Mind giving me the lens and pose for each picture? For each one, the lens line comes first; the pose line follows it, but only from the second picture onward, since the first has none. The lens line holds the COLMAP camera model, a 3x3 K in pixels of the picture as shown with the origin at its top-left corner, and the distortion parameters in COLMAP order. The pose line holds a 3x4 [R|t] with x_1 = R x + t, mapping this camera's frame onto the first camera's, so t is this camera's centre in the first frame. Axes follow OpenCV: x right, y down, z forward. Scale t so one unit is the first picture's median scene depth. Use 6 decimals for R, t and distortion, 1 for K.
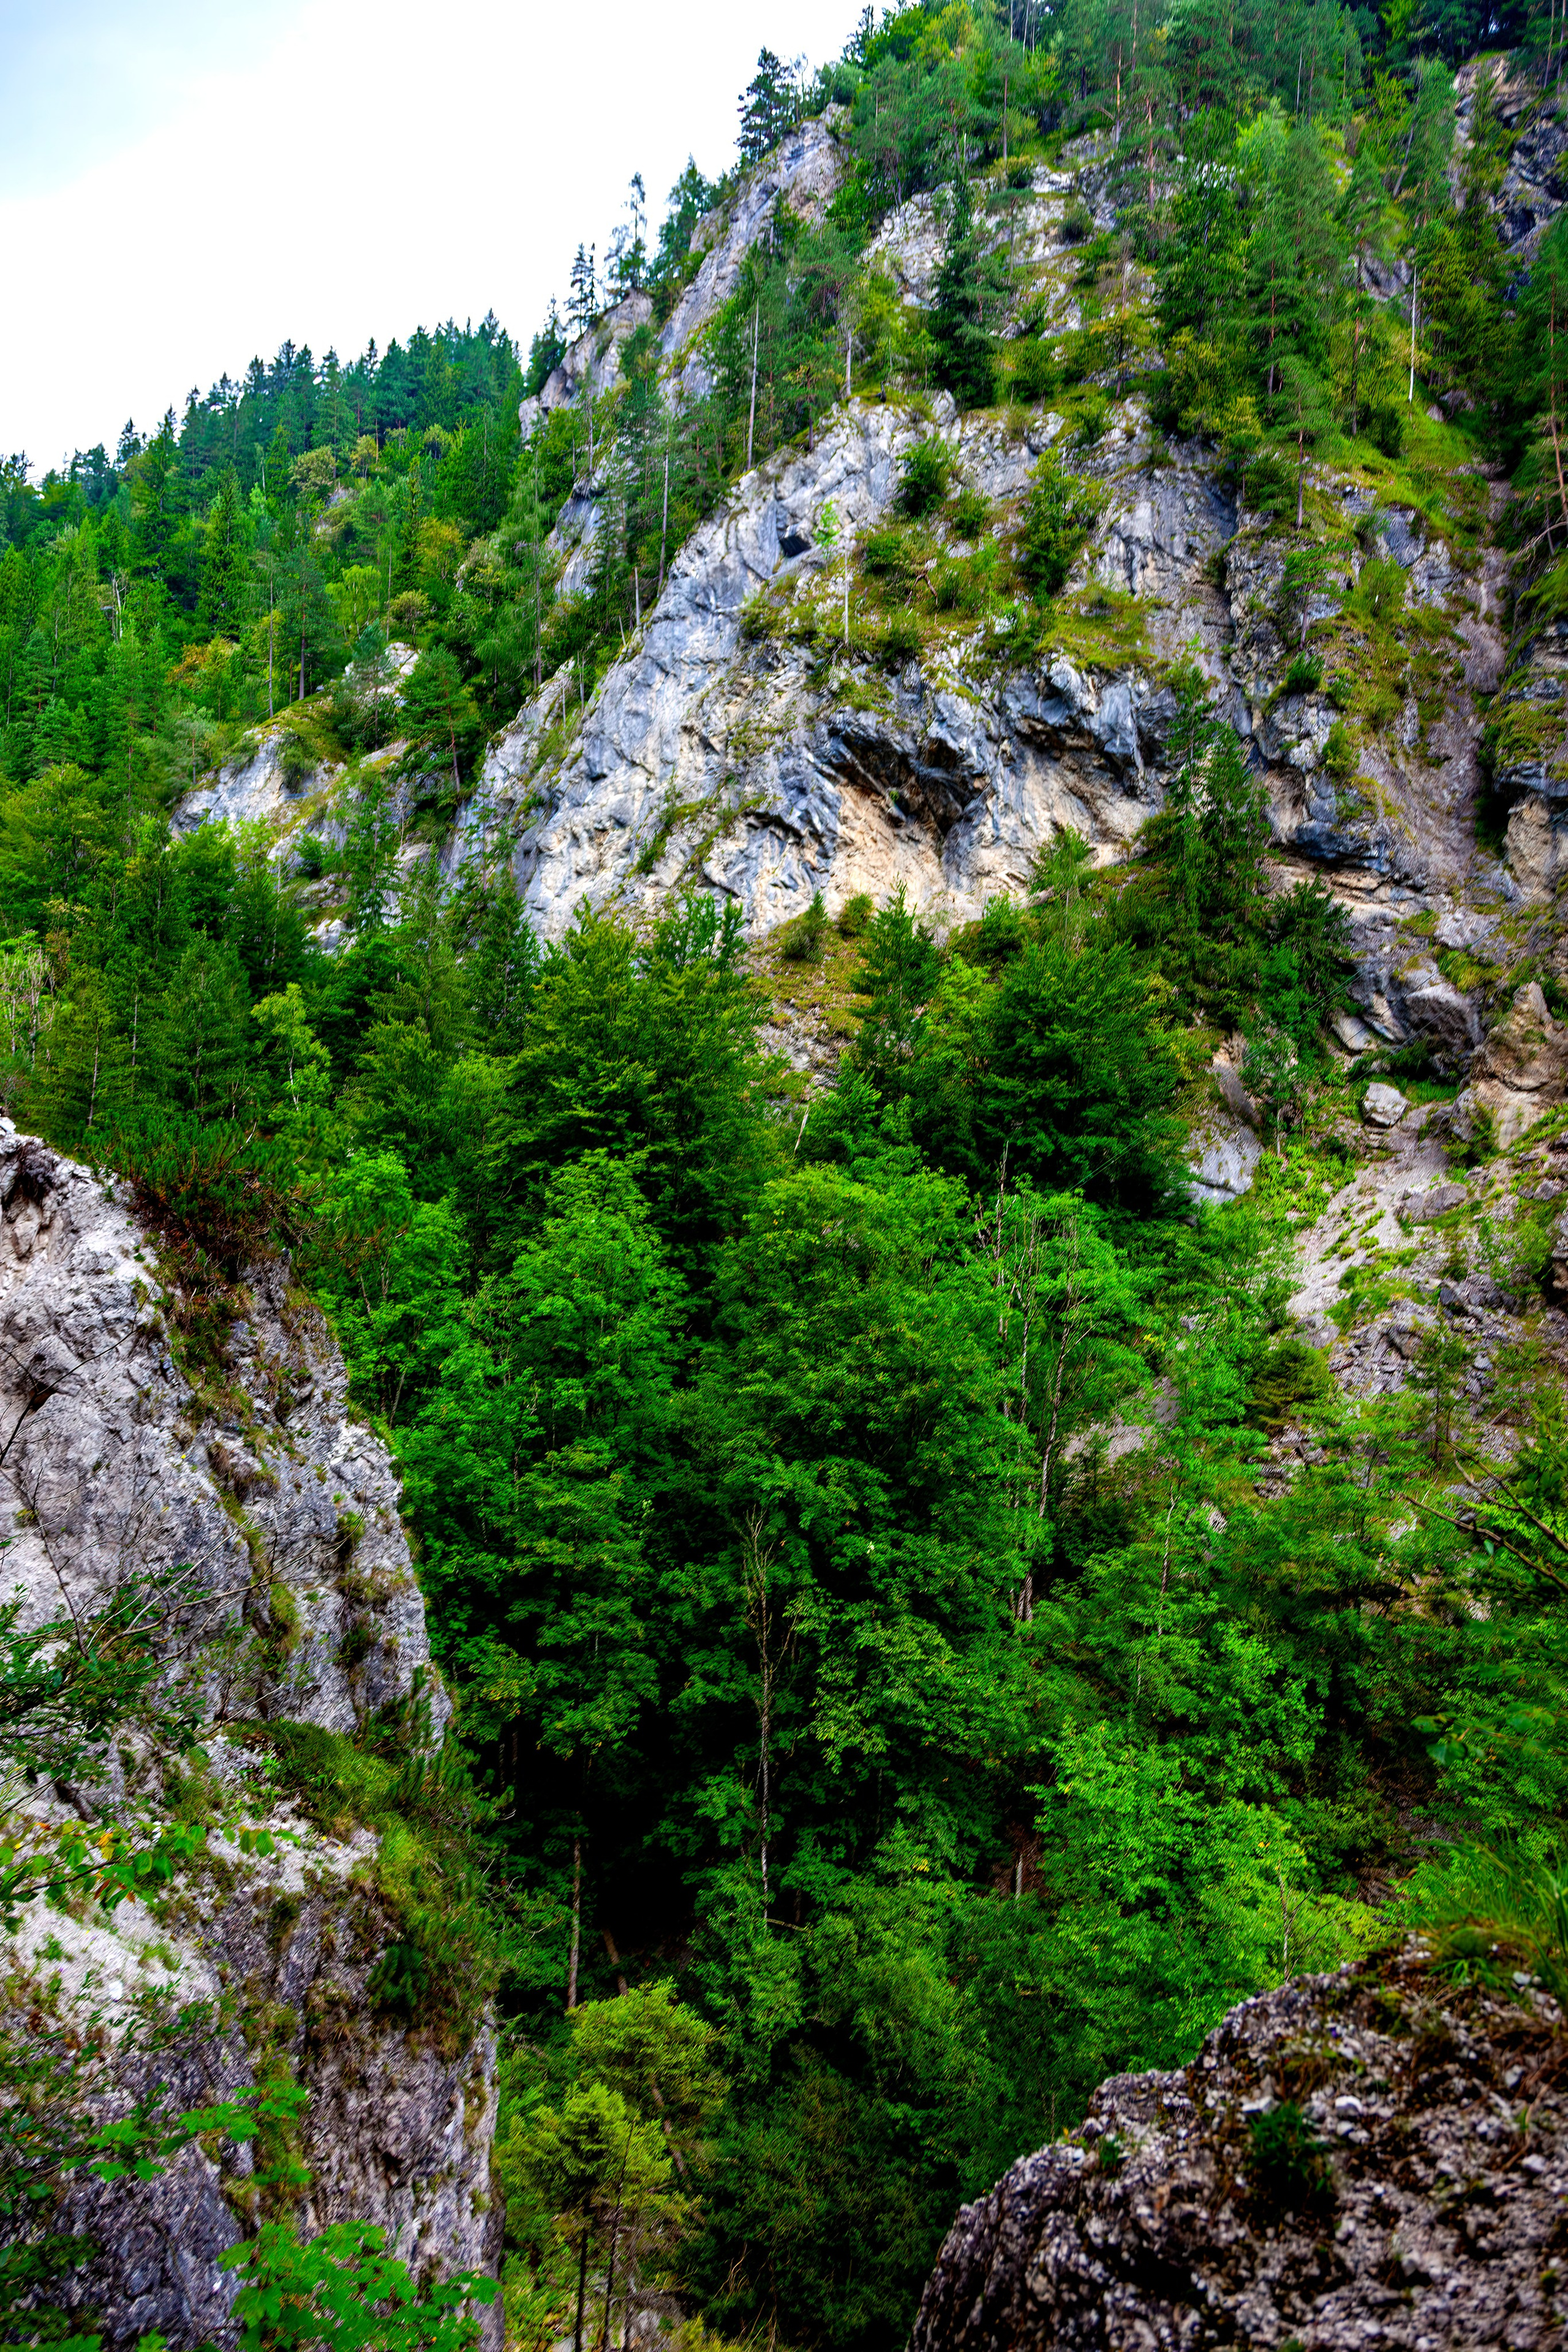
lens RADIAL K [[1571.9, 0, 784.0], [0, 1571.9, 1176.0], [0, 0, 1]] dist [0.019284, 0.003651]
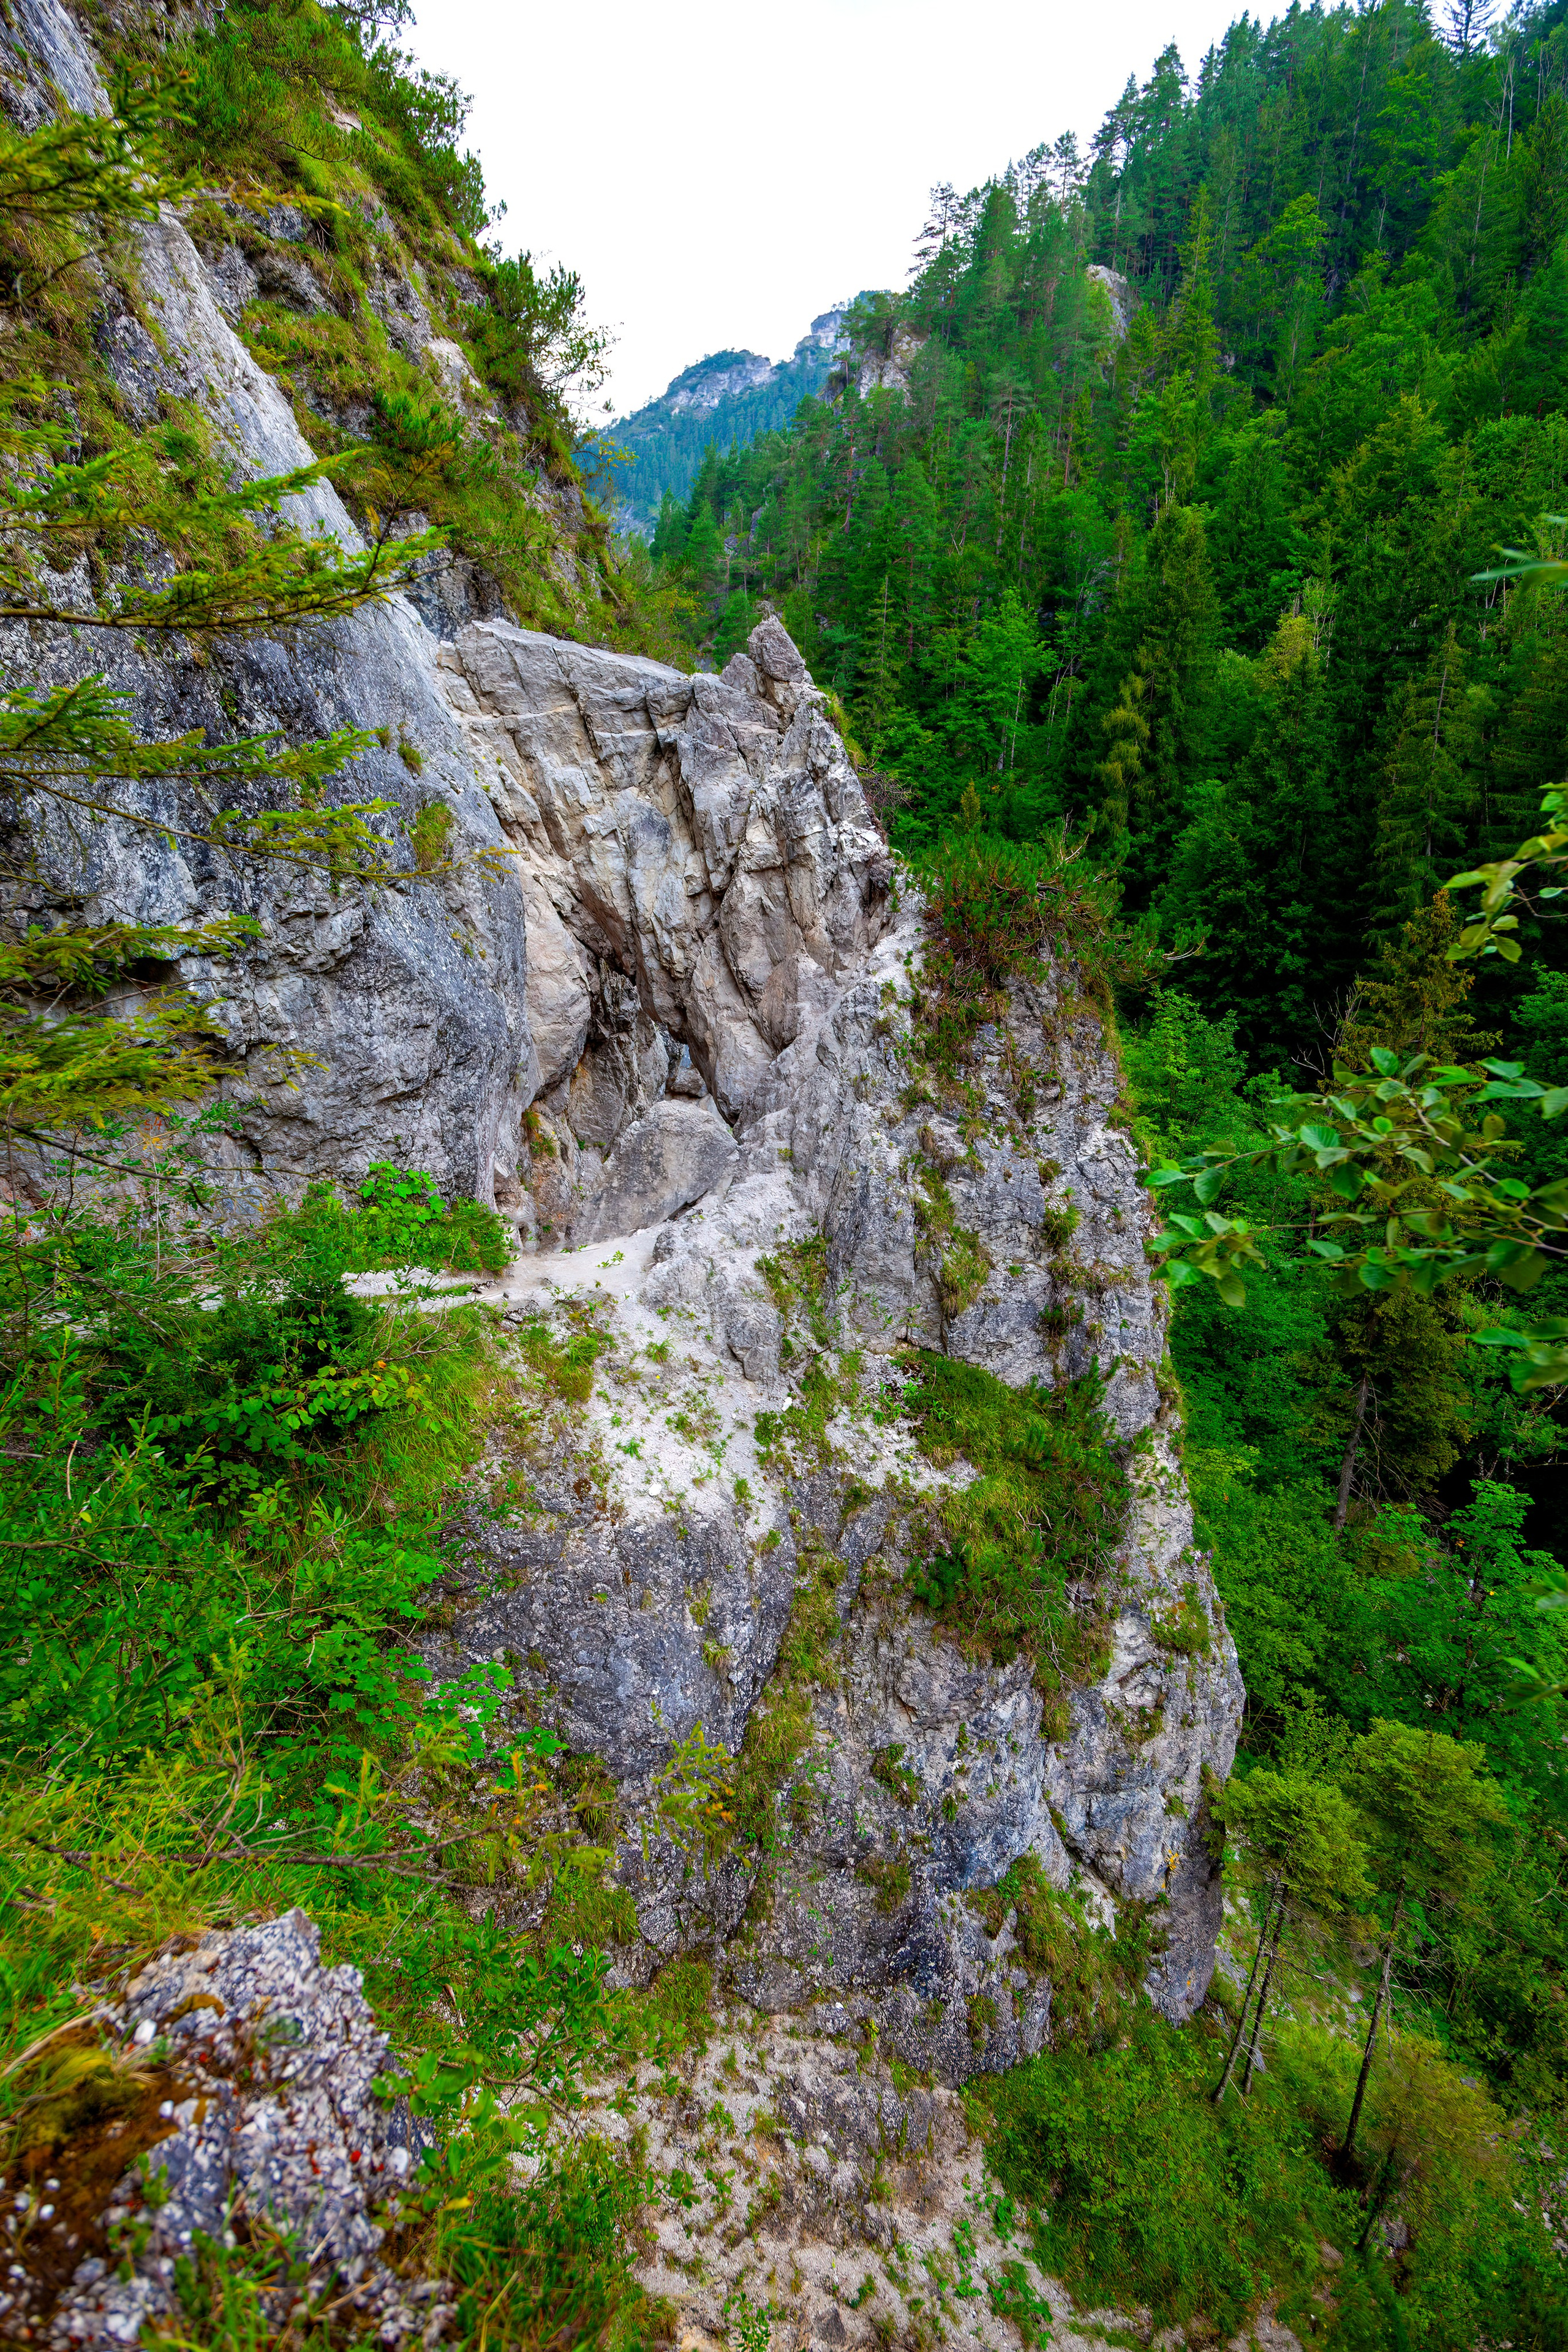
lens RADIAL K [[1571.9, 0, 784.0], [0, 1571.9, 1176.0], [0, 0, 1]] dist [0.019284, 0.003651]
pose [[0.567716, 0.229814, -0.790496, 0.126048], [-0.011798, 0.962416, 0.271323, -0.027862], [0.823140, -0.144708, 0.549091, 0.059064]]
